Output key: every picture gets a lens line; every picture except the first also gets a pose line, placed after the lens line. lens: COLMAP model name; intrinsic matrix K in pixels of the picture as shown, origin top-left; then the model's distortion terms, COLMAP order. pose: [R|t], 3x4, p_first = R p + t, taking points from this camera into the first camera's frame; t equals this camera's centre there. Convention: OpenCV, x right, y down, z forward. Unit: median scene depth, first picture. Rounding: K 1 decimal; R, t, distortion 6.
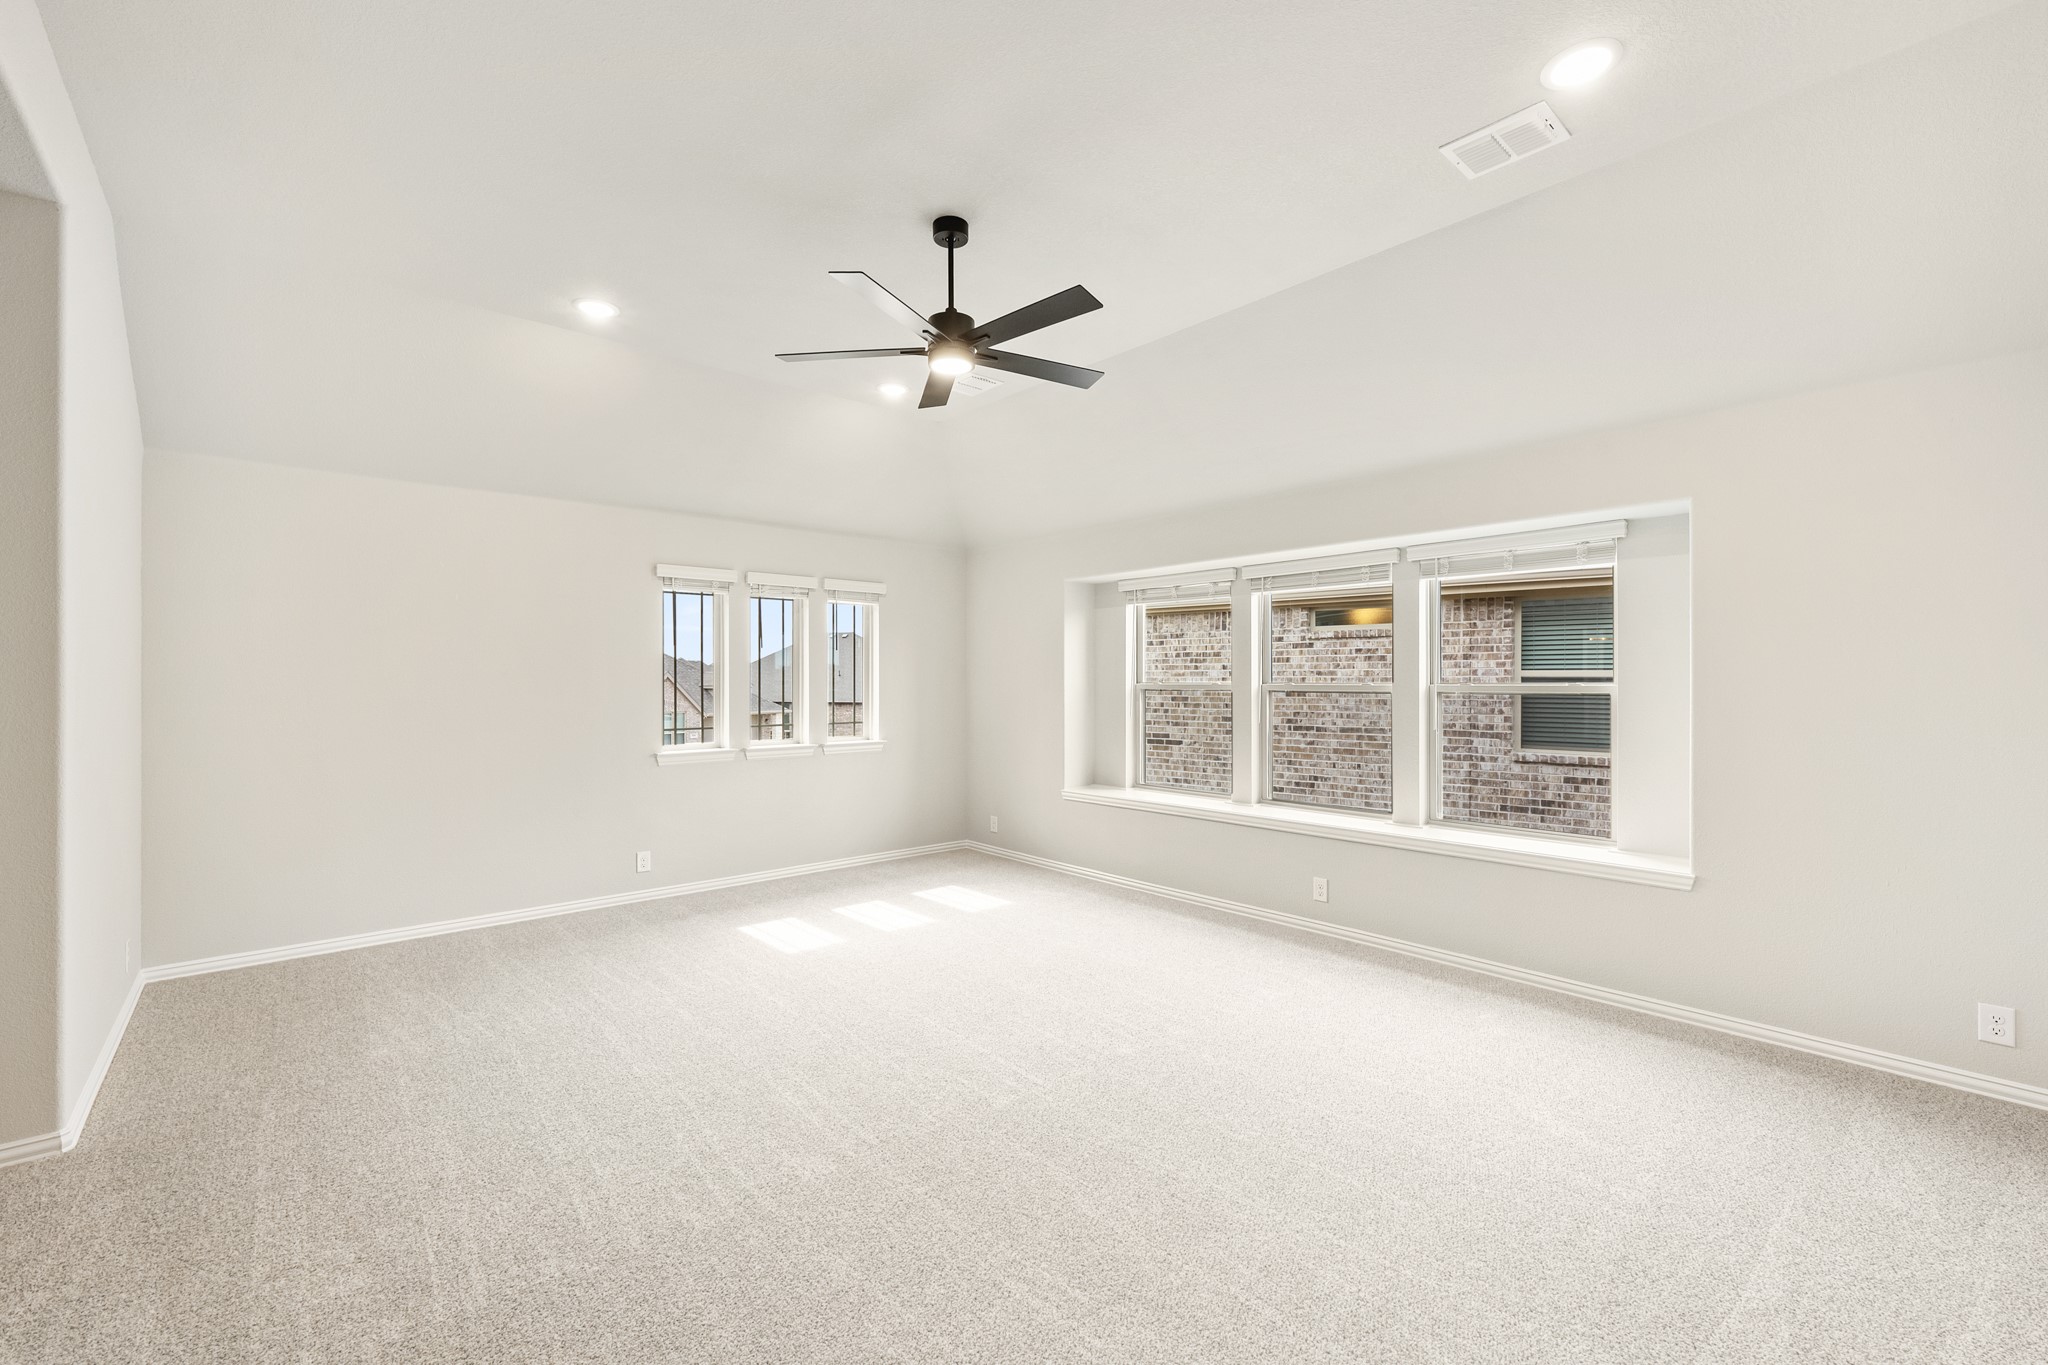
lens RADIAL K [[820.6, 0, 1011.2], [0, 820.6, 685.8], [0, 0, 1]] dist [-0.000638, 0.000007]
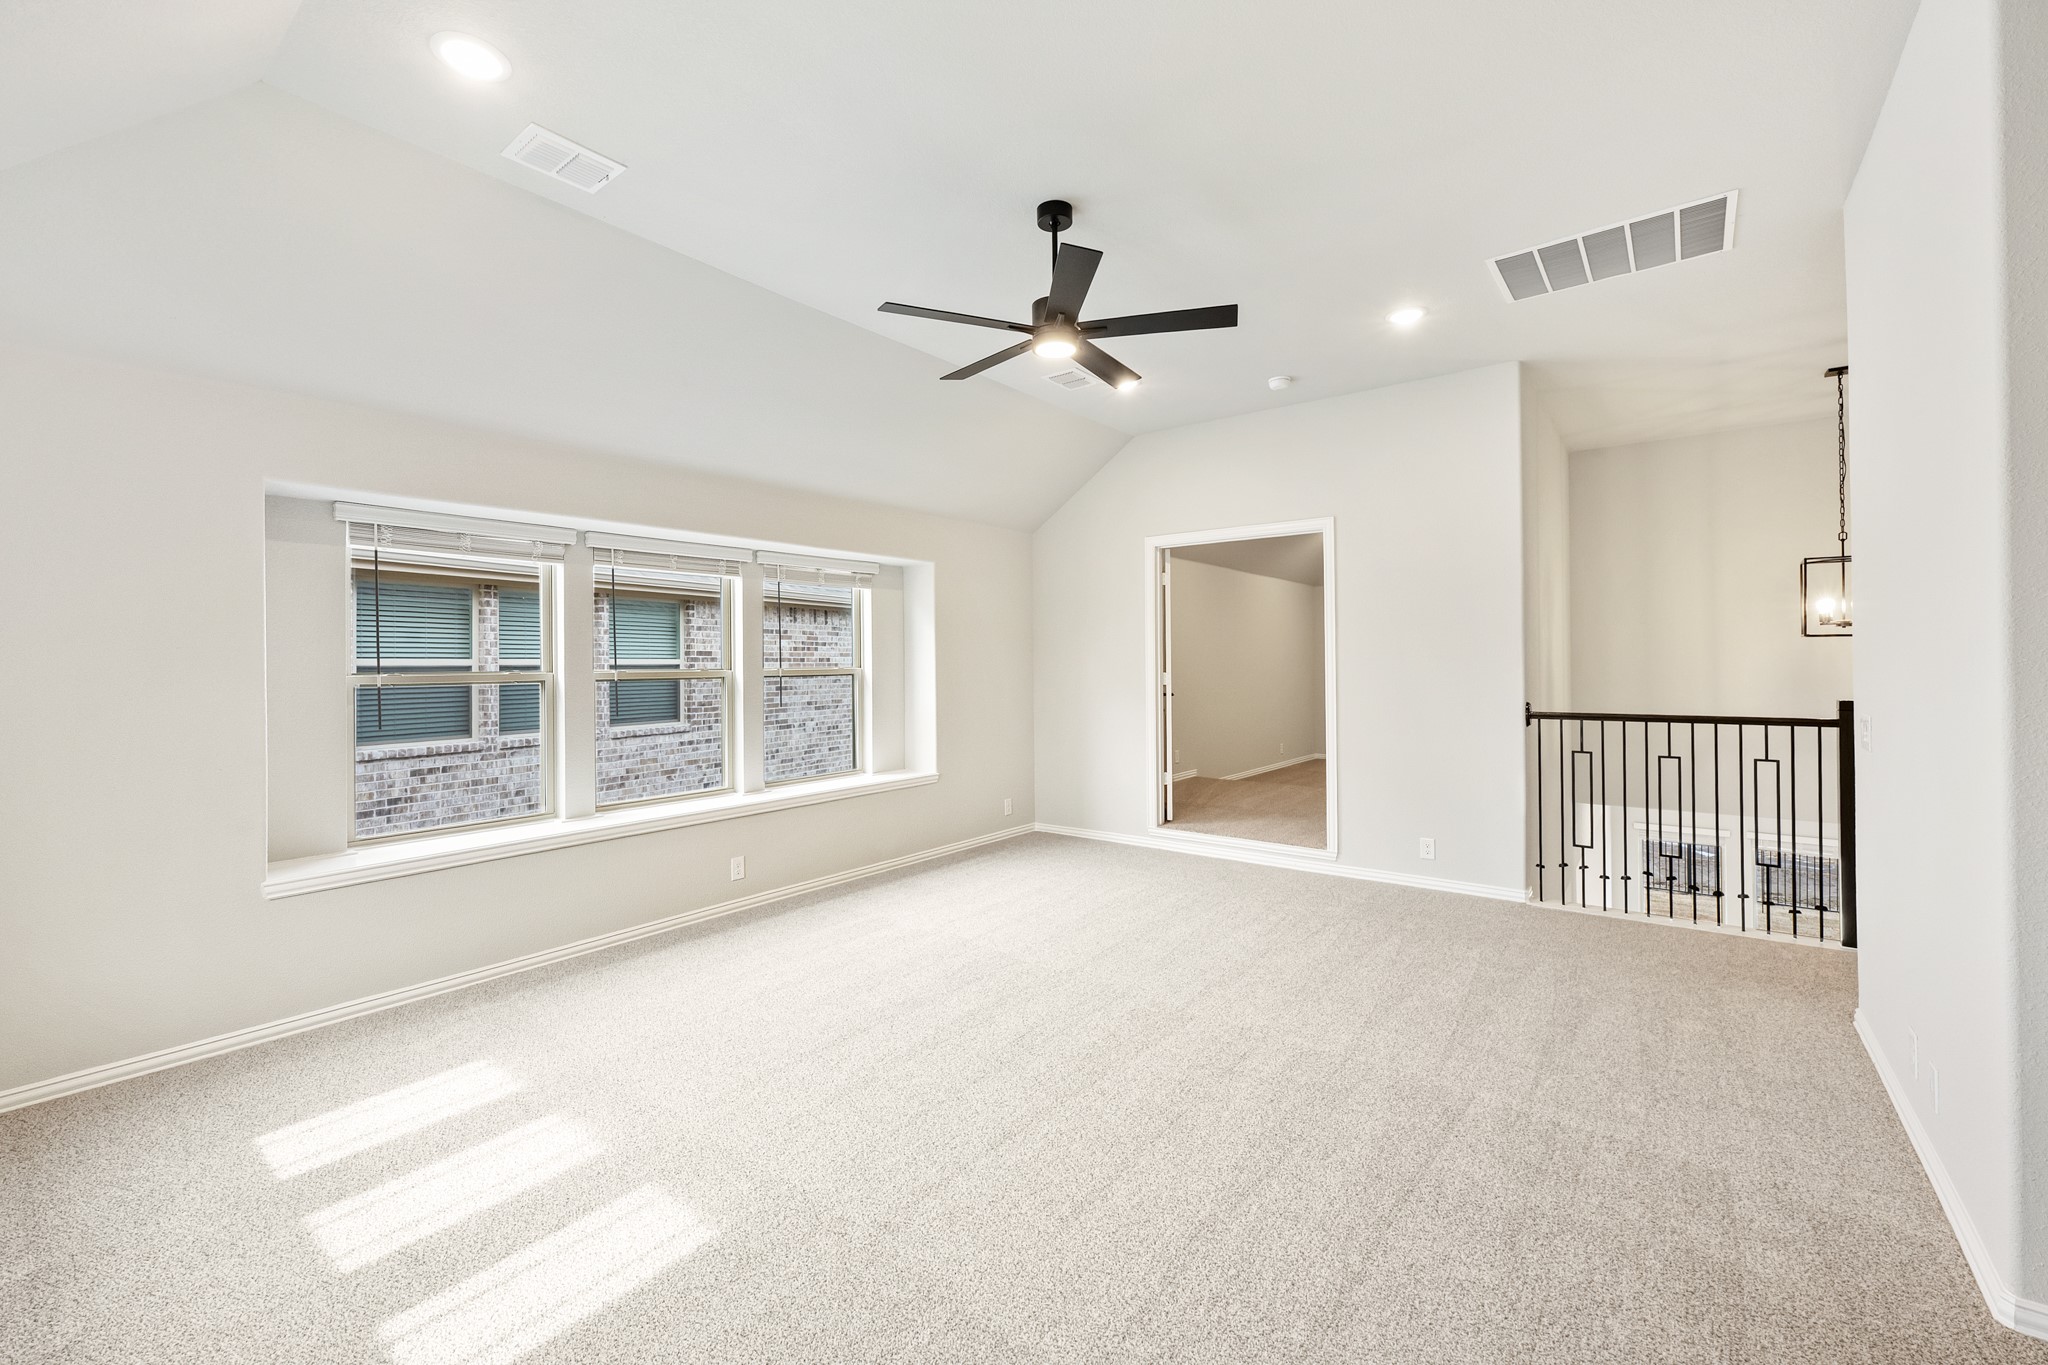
lens RADIAL K [[820.6, 0, 1030.1], [0, 820.6, 667.9], [0, 0, 1]] dist [-0.000638, 0.000007]
pose [[-0.188914, -0.002870, 0.981989, -0.405529], [0.015022, 0.999870, 0.005812, -0.003131], [-0.981879, 0.015850, -0.188847, 0.472486]]
